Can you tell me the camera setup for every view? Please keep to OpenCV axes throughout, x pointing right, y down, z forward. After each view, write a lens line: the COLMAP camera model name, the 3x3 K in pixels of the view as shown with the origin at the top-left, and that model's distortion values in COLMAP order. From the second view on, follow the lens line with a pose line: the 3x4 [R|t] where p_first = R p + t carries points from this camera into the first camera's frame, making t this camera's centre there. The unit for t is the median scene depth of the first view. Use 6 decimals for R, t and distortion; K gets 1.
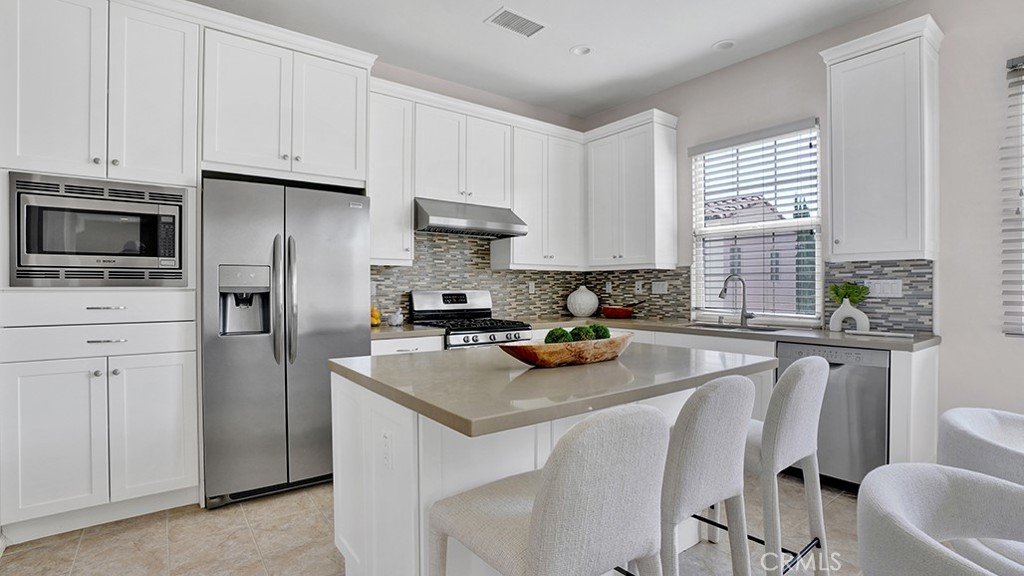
lens RADIAL K [[485.1, 0, 516.8], [0, 485.1, 288.8], [0, 0, 1]] dist [-0.046736, 0.012033]
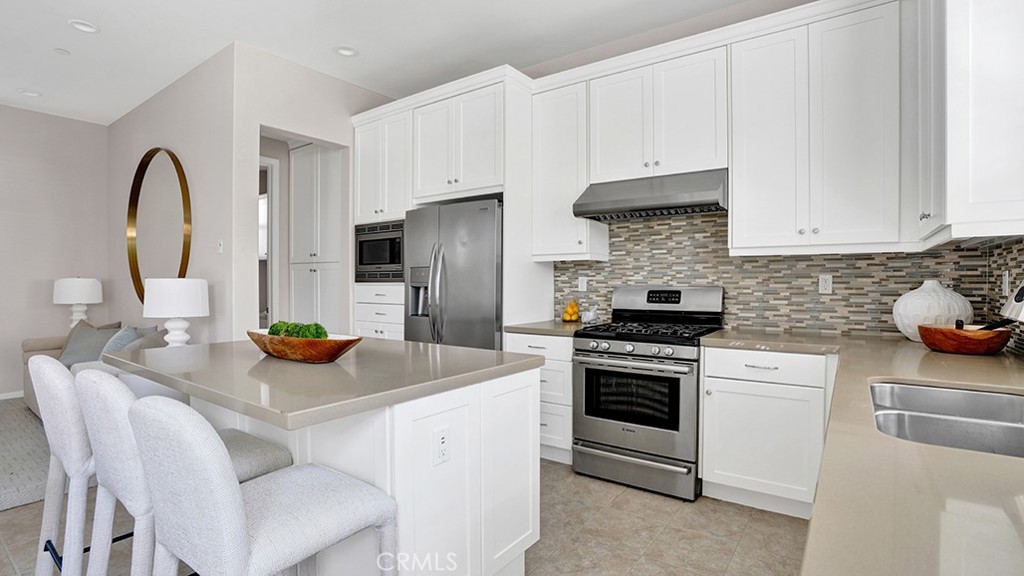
lens RADIAL K [[485.1, 0, 537.6], [0, 485.1, 289.0], [0, 0, 1]] dist [-0.046736, 0.012033]
pose [[0.313177, 0.011051, -0.949630, 0.554832], [-0.003049, 0.999939, 0.010631, -0.000843], [0.949690, -0.000434, 0.313192, 0.544705]]
